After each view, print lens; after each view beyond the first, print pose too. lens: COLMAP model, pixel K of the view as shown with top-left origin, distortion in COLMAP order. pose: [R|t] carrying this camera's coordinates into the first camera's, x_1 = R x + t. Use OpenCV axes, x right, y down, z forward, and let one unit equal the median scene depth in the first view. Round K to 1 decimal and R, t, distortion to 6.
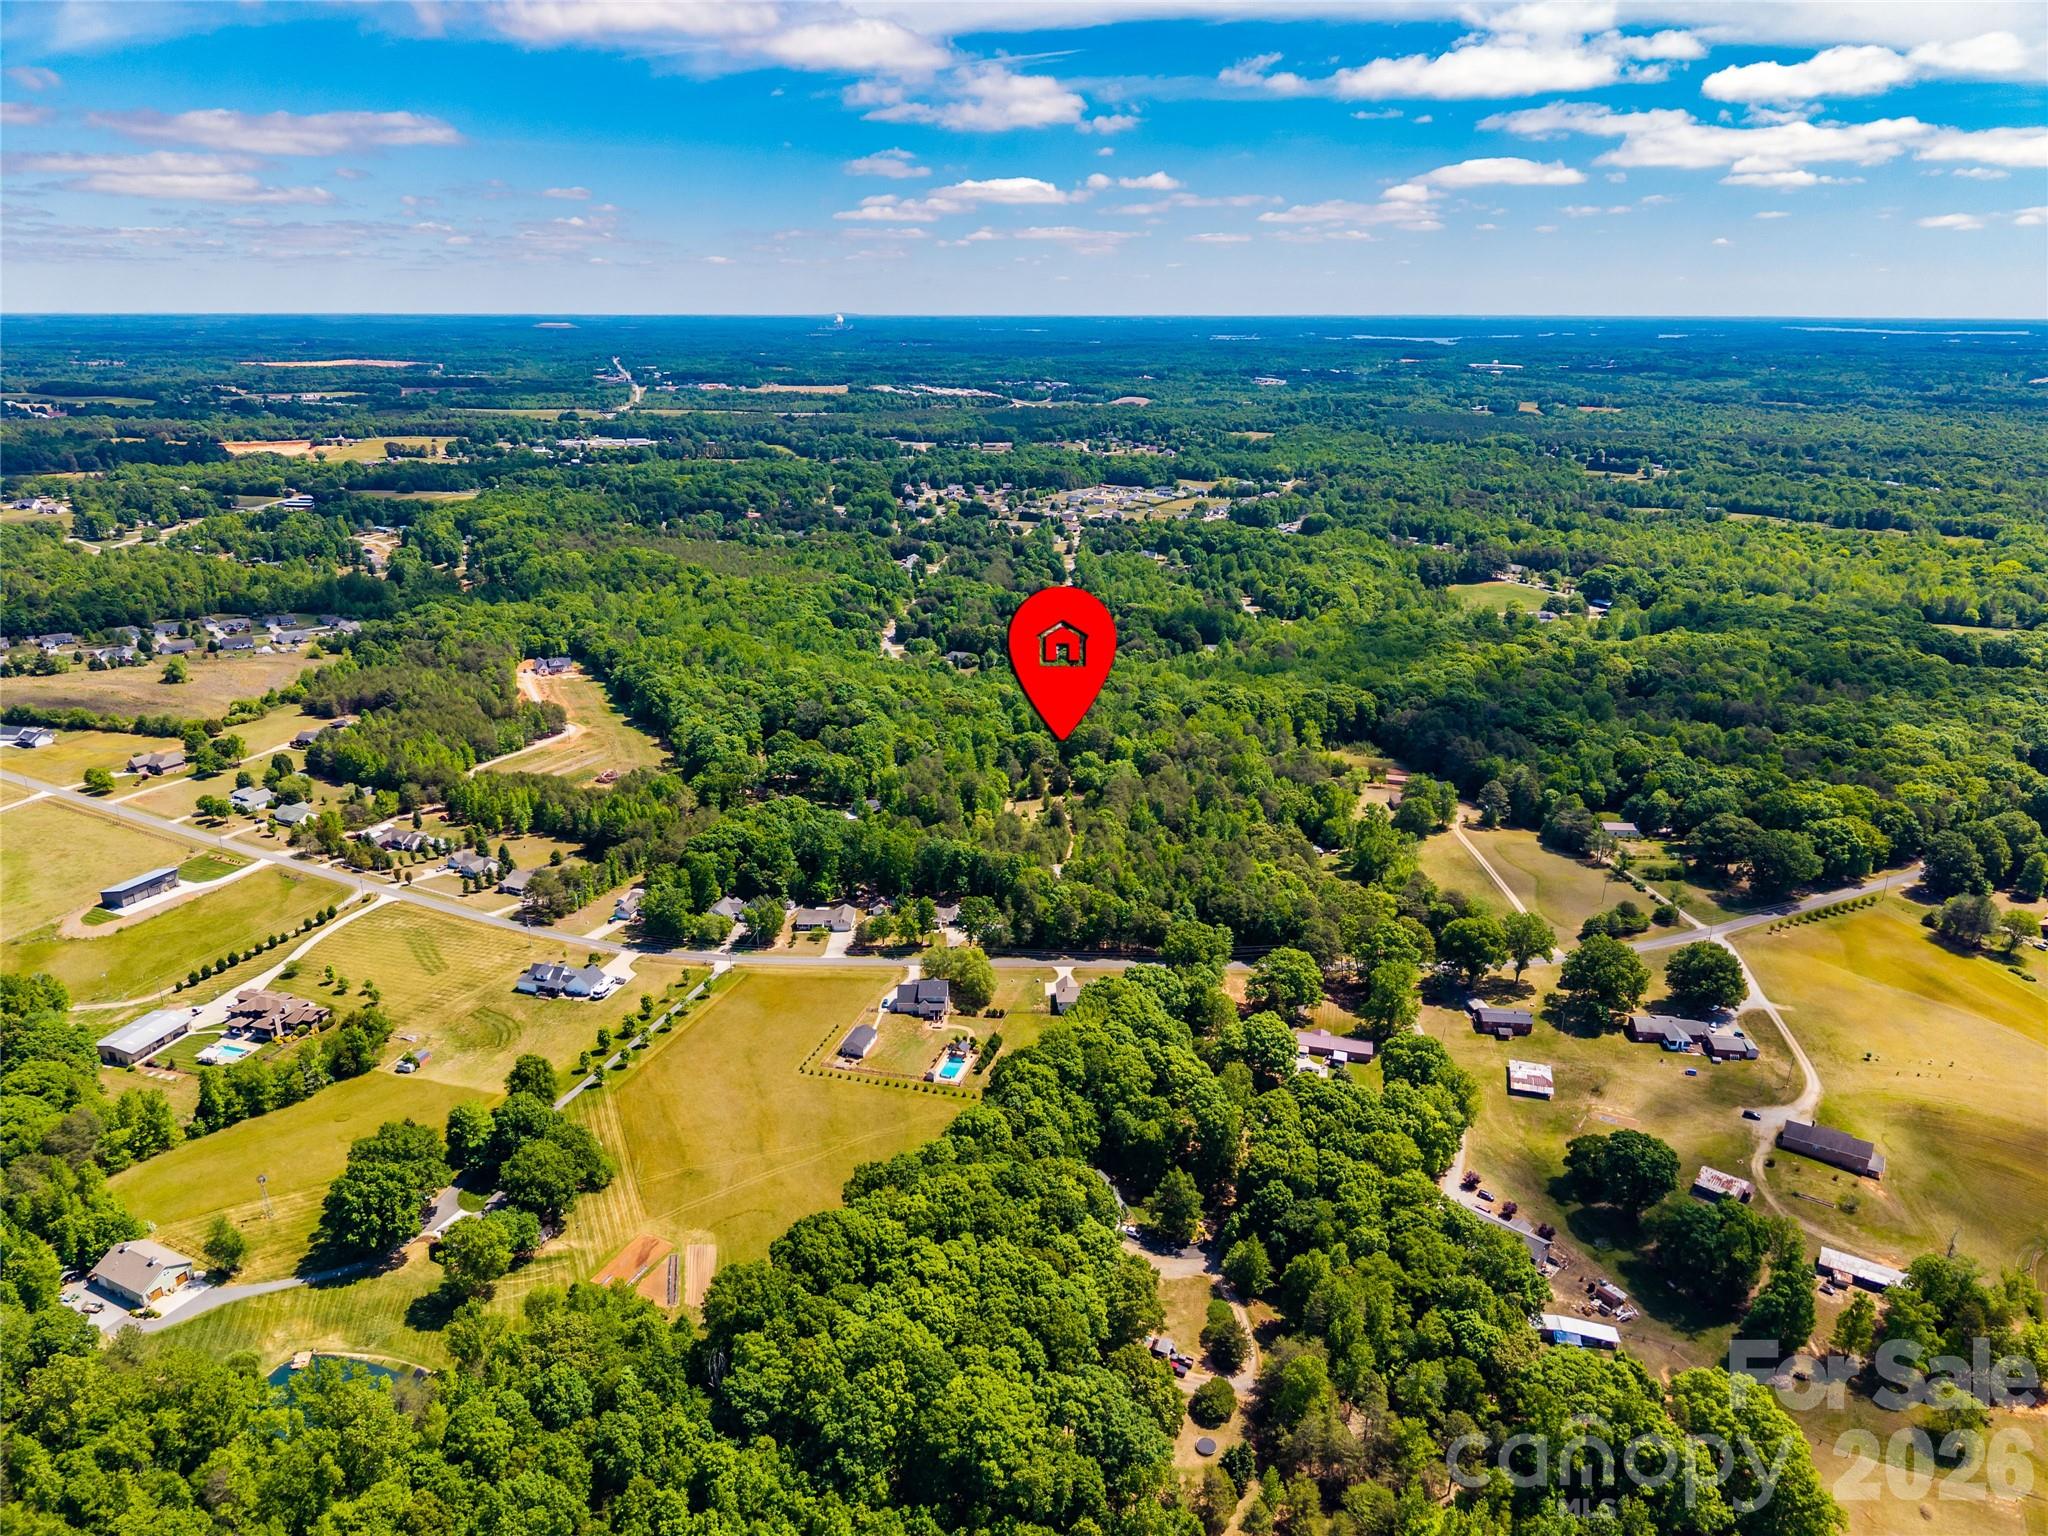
lens RADIAL K [[1379.7, 0, 1011.0], [0, 1379.7, 767.7], [0, 0, 1]] dist [0.020310, -0.016387]
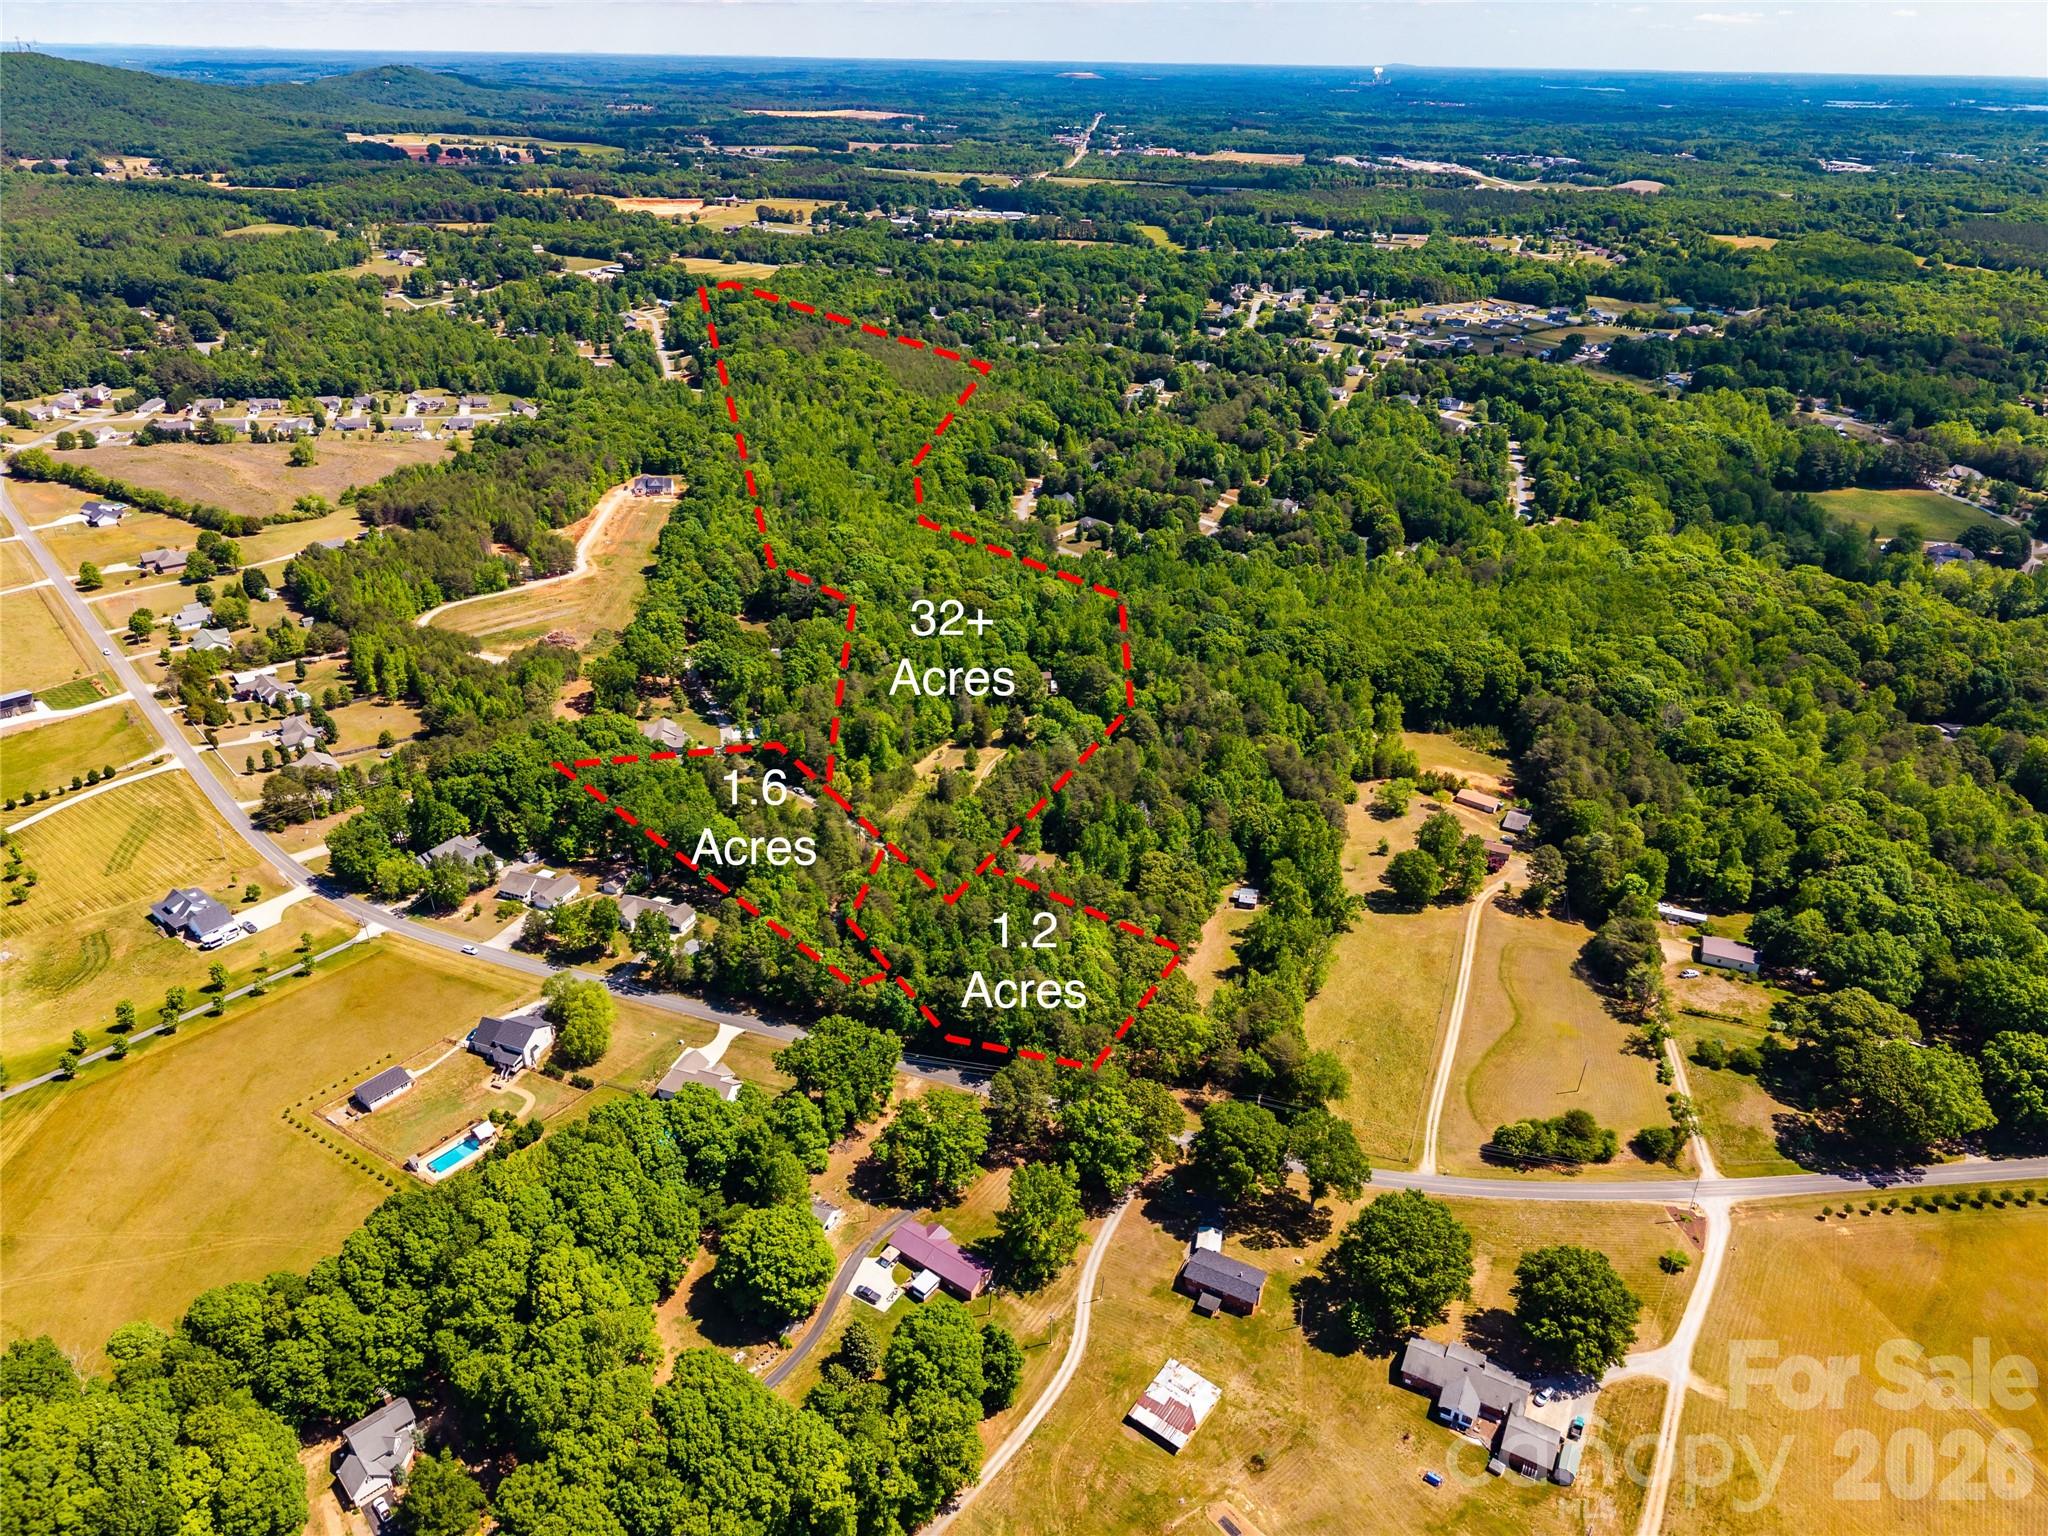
lens RADIAL K [[1379.7, 0, 1011.0], [0, 1379.7, 767.7], [0, 0, 1]] dist [0.020310, -0.016387]
pose [[0.934176, 0.173208, -0.311953, 0.253701], [-0.123507, 0.977197, 0.172722, -0.093283], [0.334756, -0.122825, 0.934266, 0.229304]]
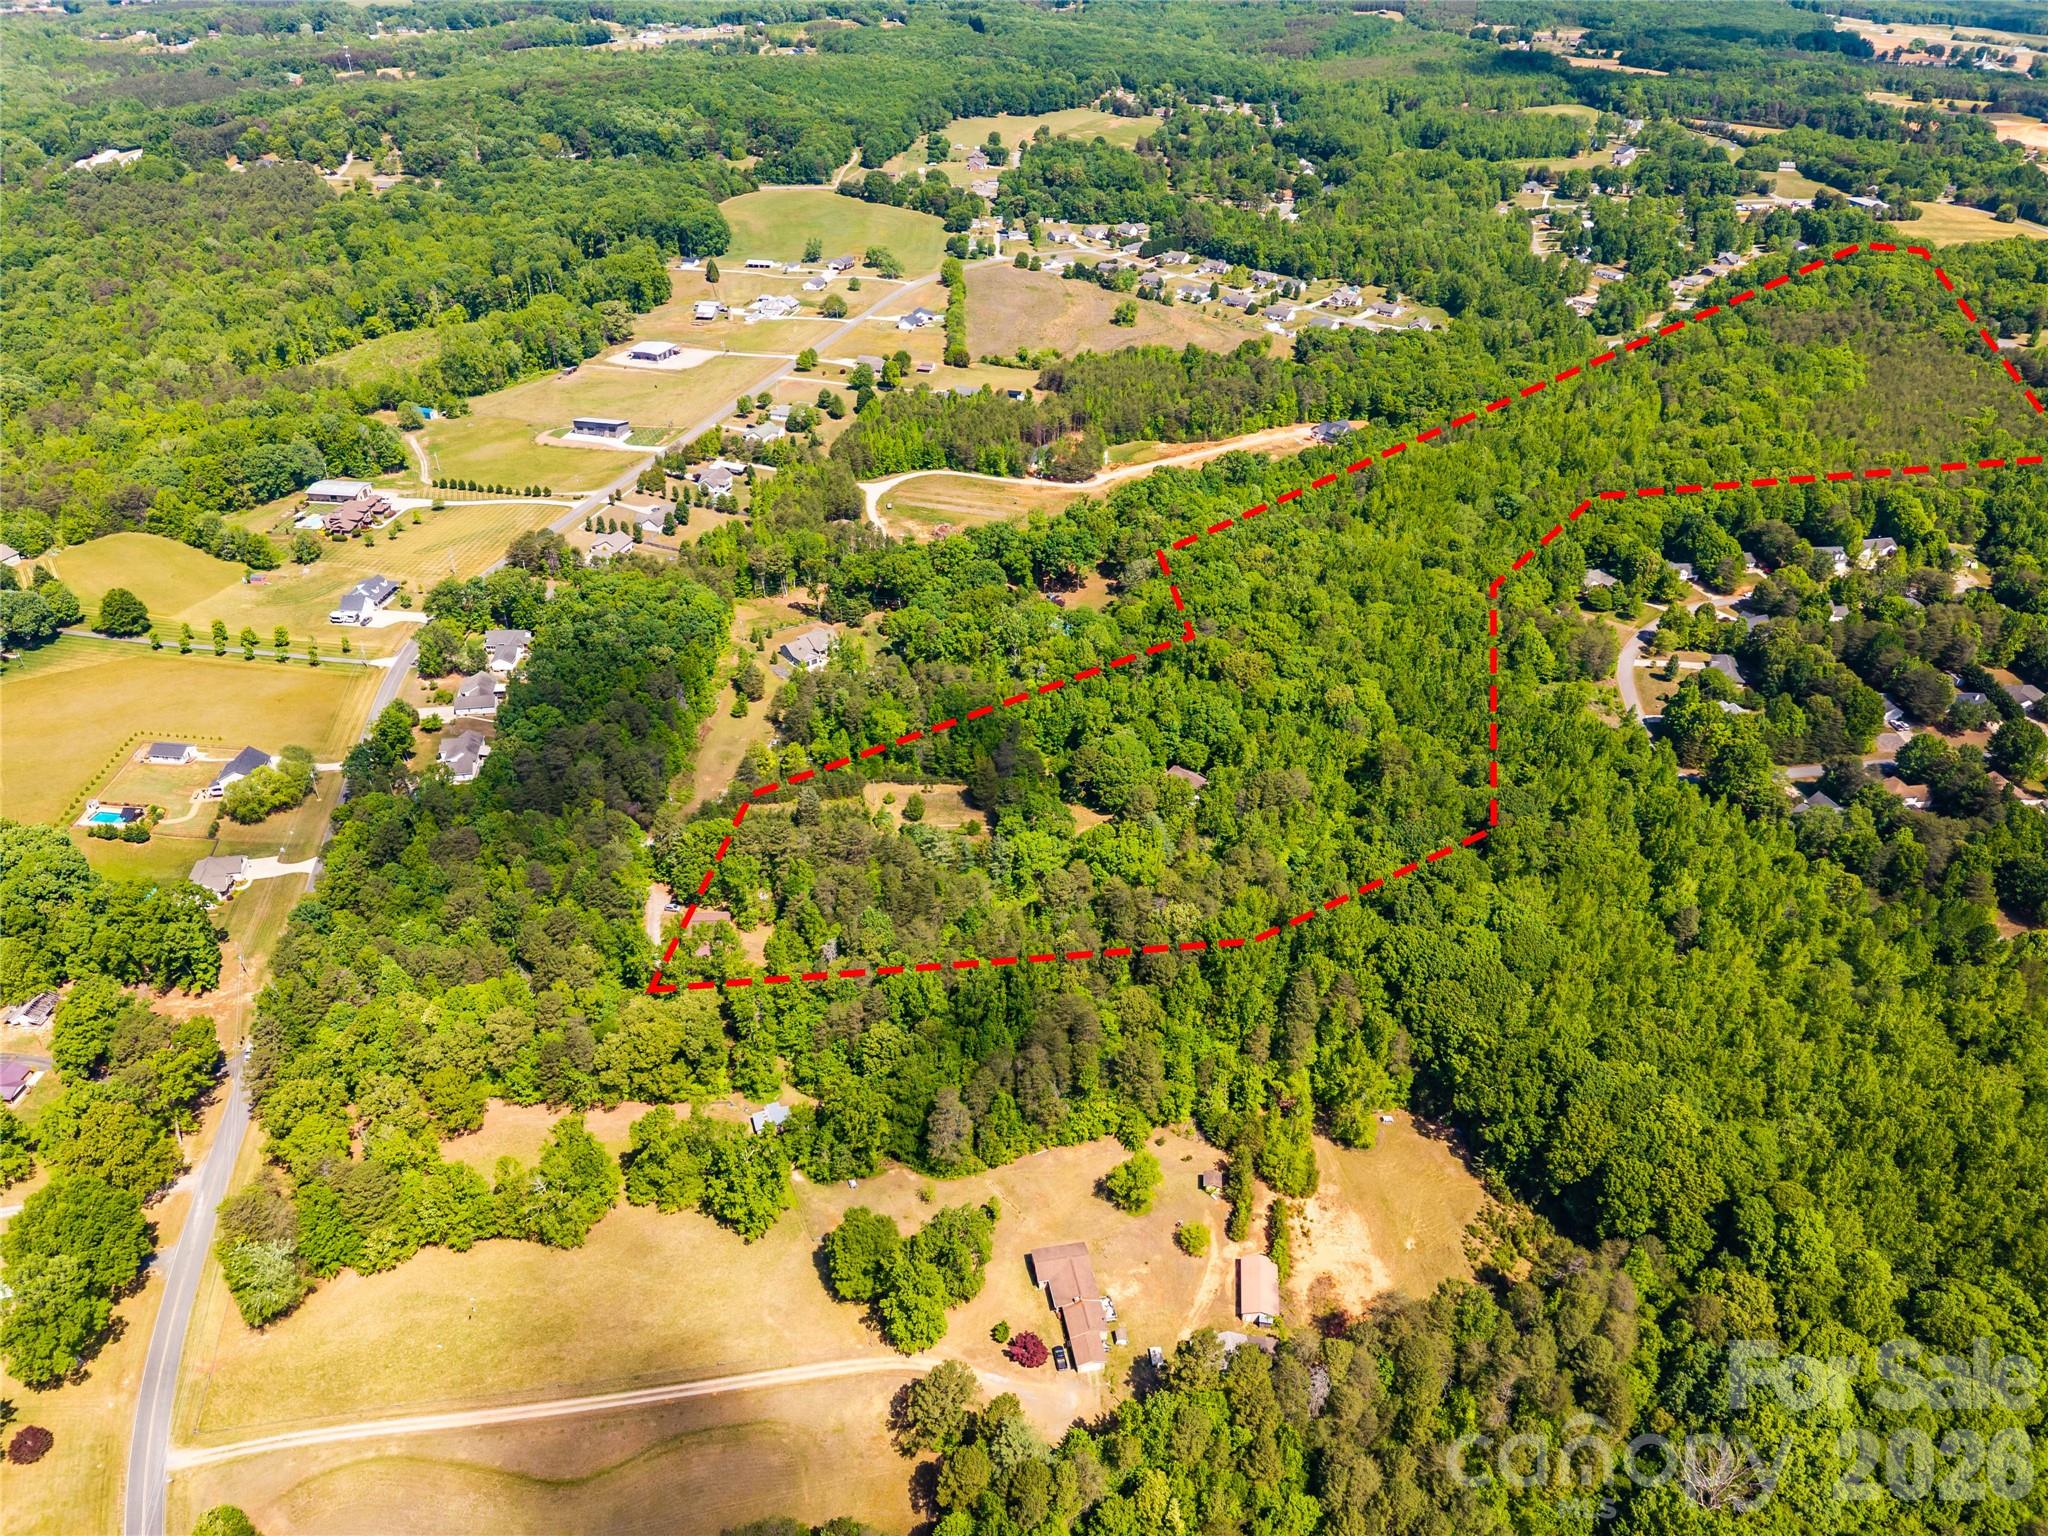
lens RADIAL K [[1379.7, 0, 1011.0], [0, 1379.7, 767.7], [0, 0, 1]] dist [0.020310, -0.016387]
pose [[0.182940, 0.528042, -0.829280, 0.483684], [-0.329622, 0.827635, 0.454280, -0.258216], [0.926220, 0.190243, 0.325461, 0.710344]]
